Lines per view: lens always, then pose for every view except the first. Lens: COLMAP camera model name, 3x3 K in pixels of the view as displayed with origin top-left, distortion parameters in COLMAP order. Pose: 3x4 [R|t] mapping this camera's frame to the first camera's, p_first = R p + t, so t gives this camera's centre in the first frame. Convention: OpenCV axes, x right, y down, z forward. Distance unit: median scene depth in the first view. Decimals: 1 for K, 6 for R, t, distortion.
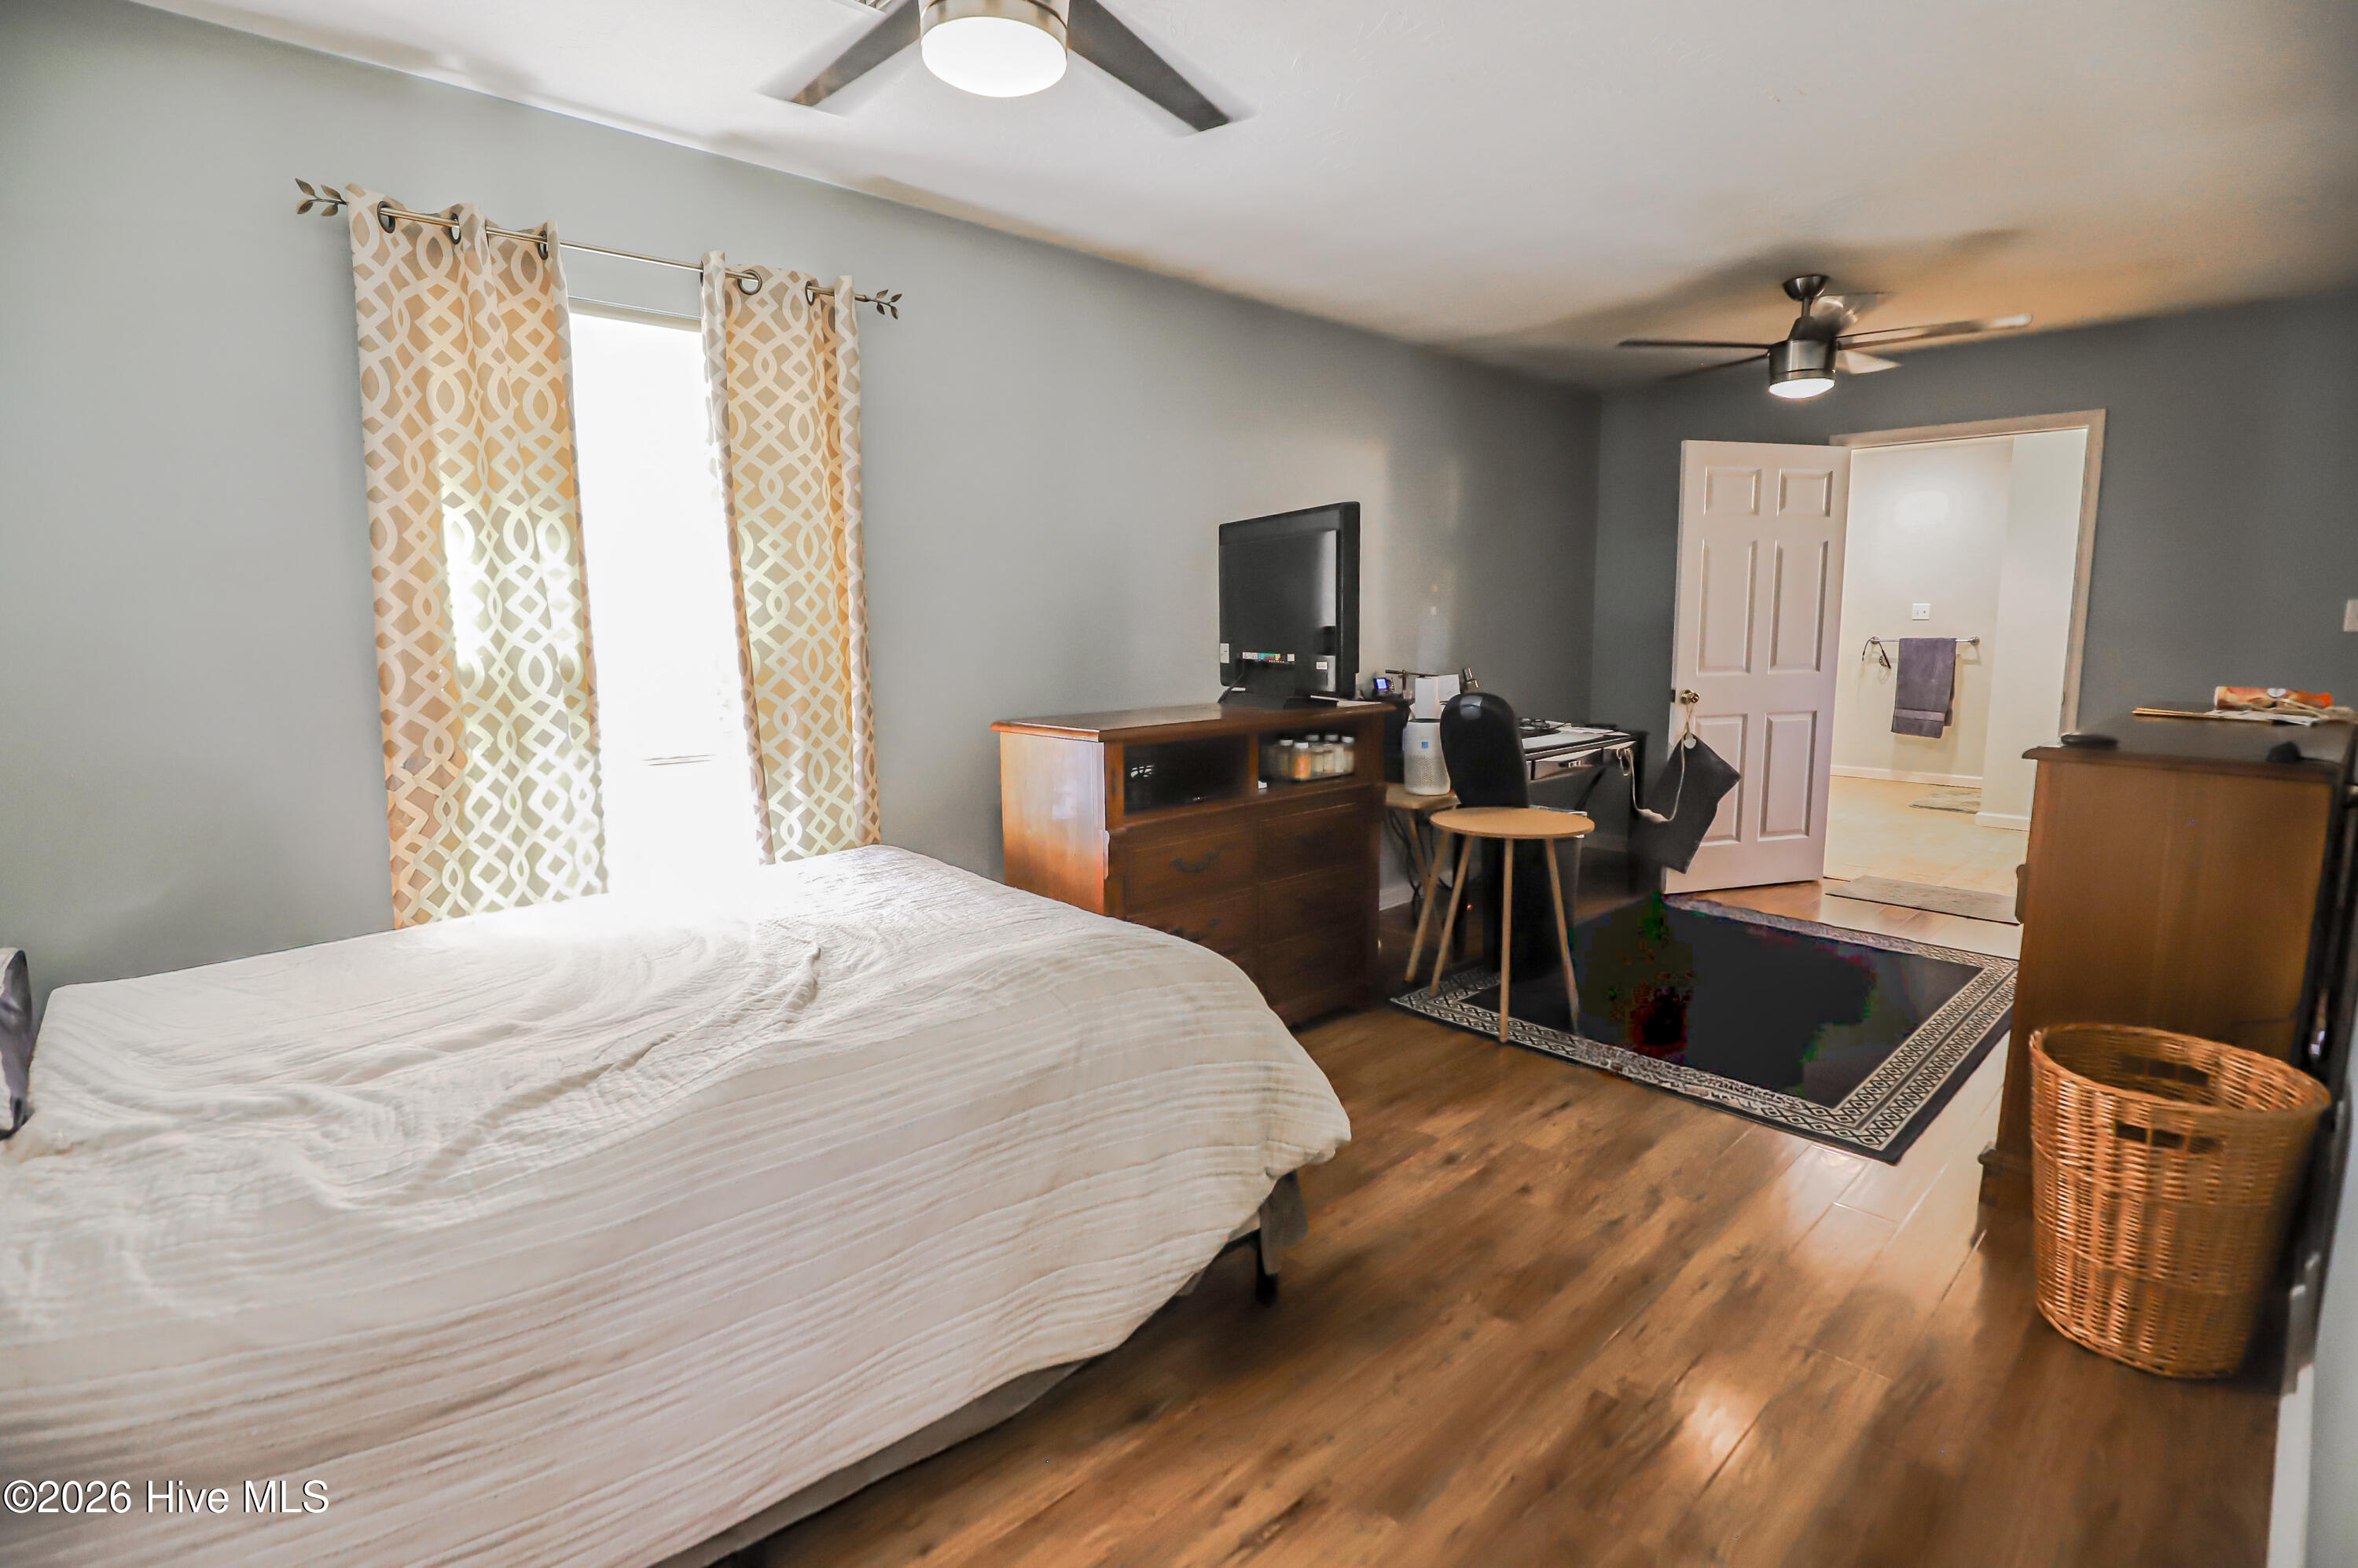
lens RADIAL K [[1135.0, 0, 1176.8], [0, 1135.0, 774.0], [0, 0, 1]] dist [-0.039086, 0.008717]
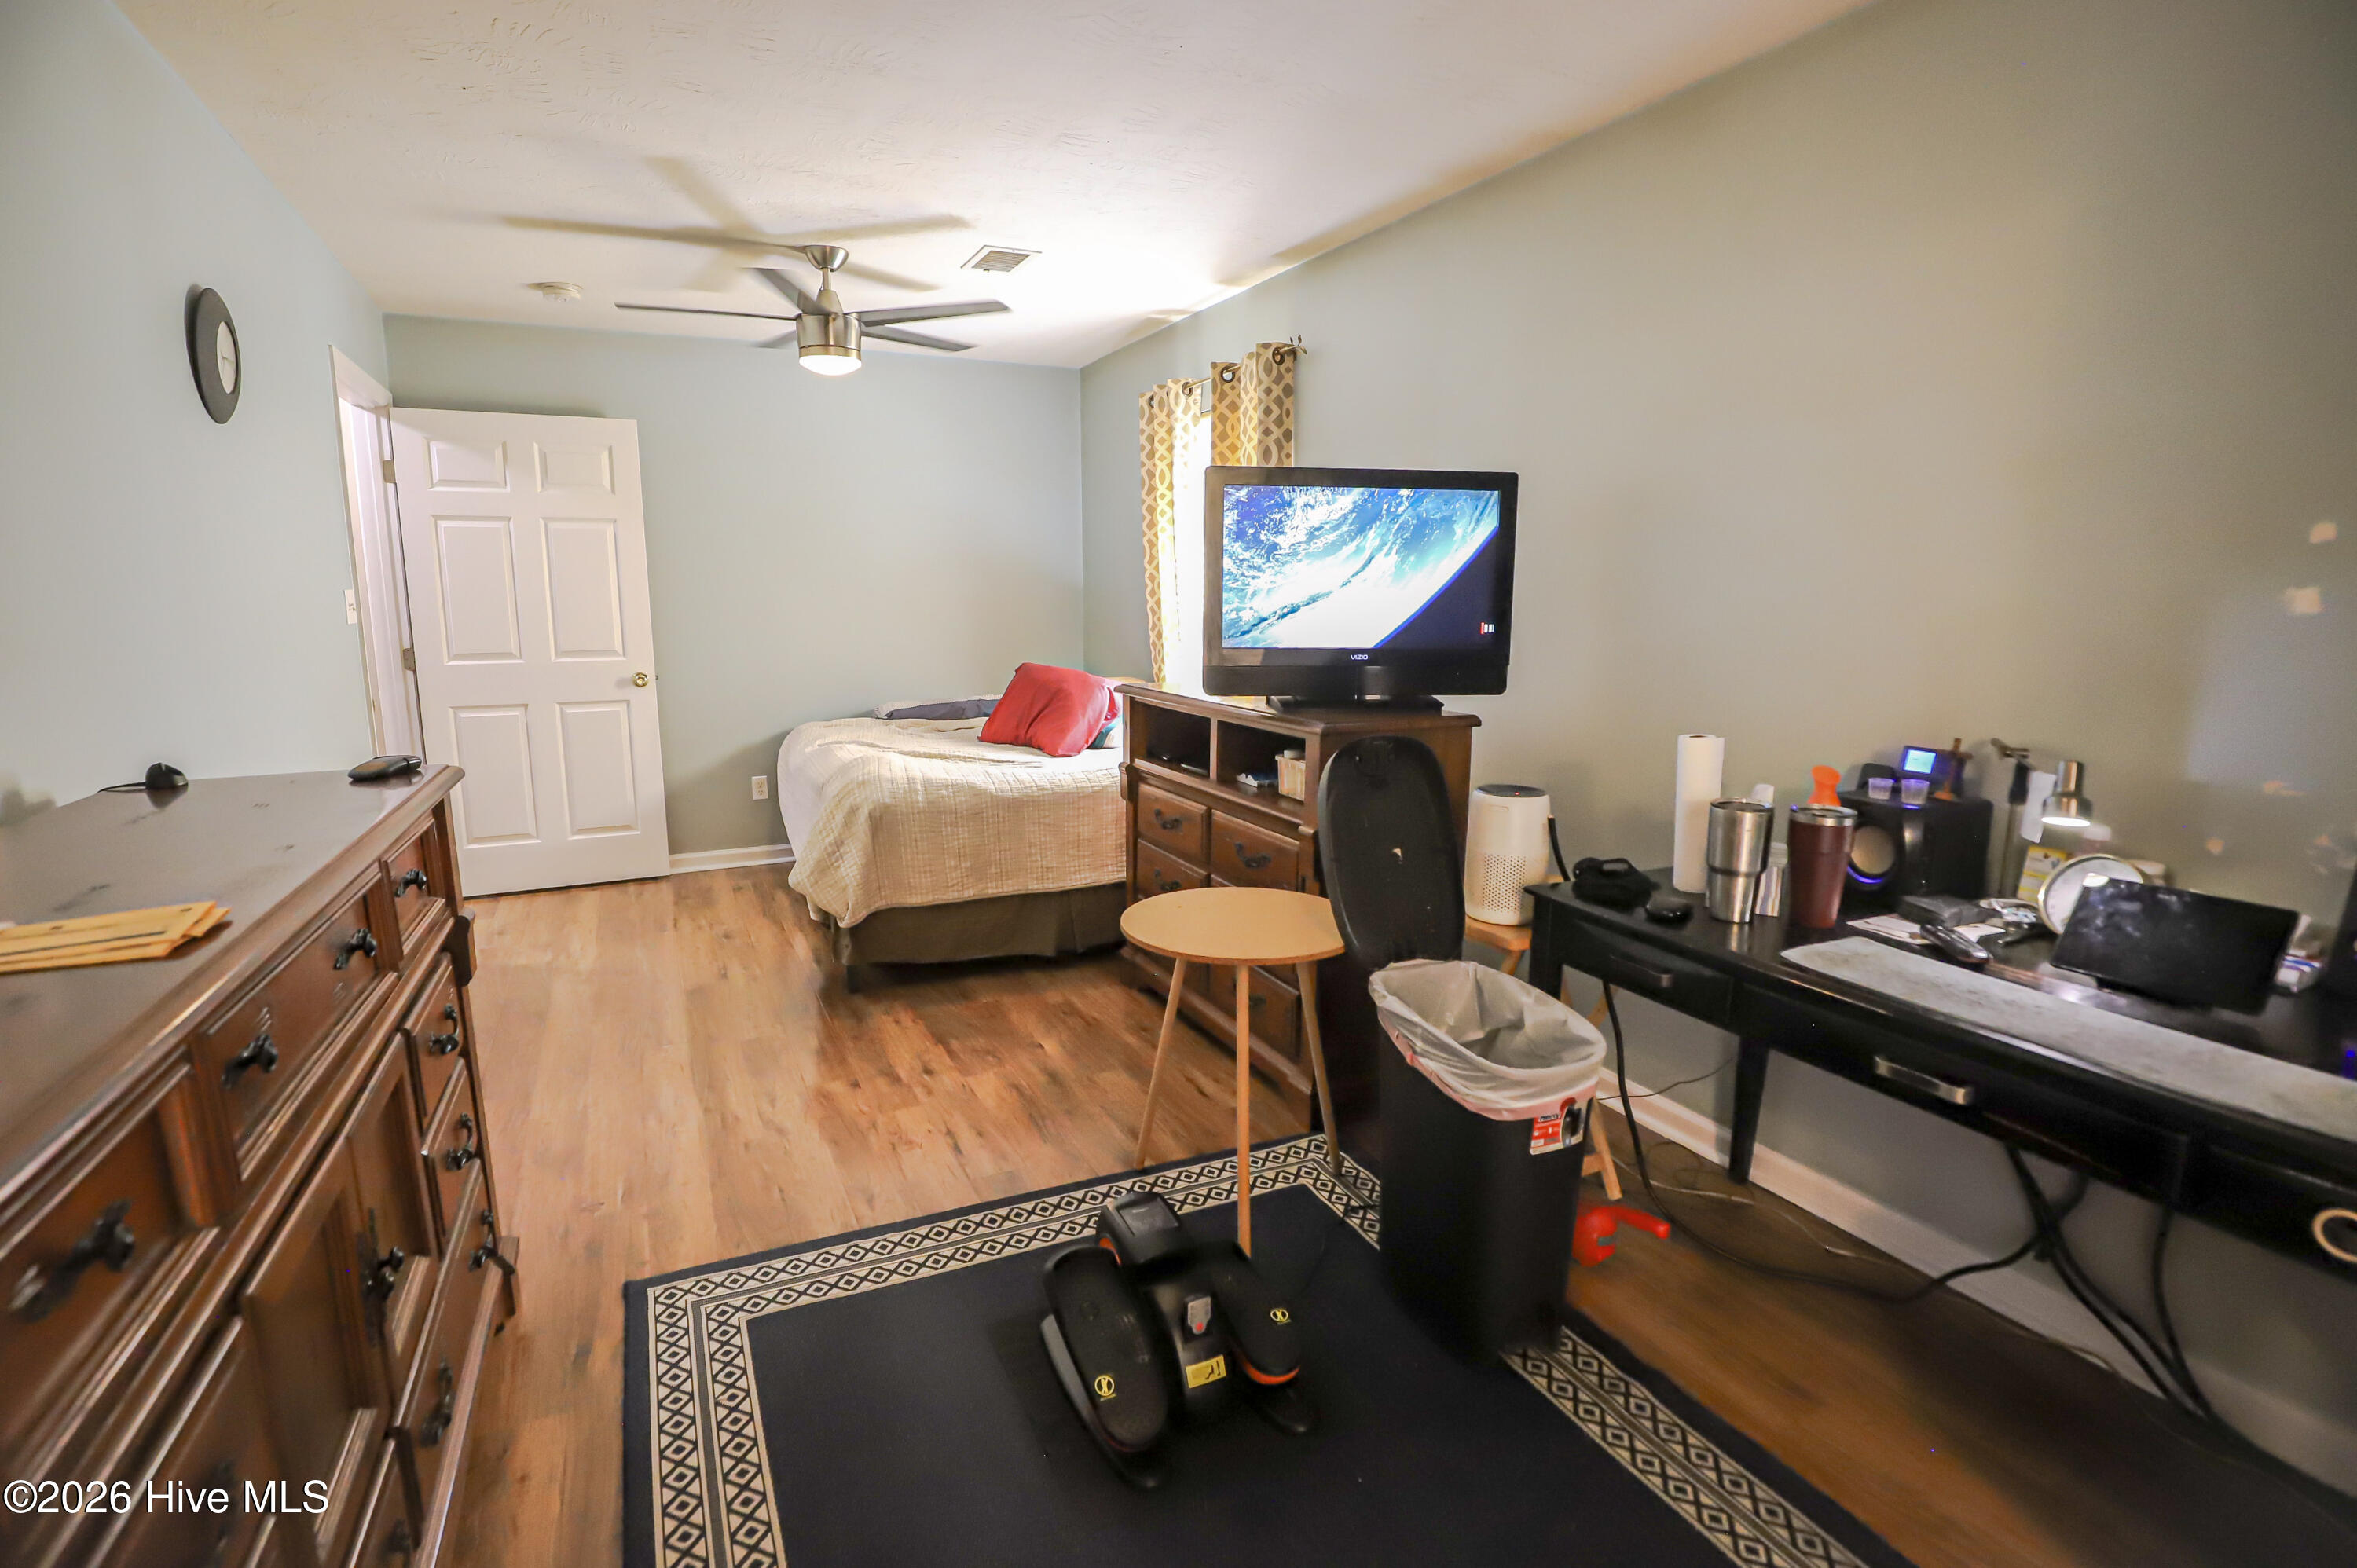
lens RADIAL K [[1134.4, 0, 1175.6], [0, 1134.4, 790.0], [0, 0, 1]] dist [-0.039086, 0.008717]
pose [[-0.302396, 0.178043, -0.936407, 1.204479], [-0.132869, 0.964935, 0.226375, -0.229675], [0.943876, 0.192874, -0.268136, 1.507452]]
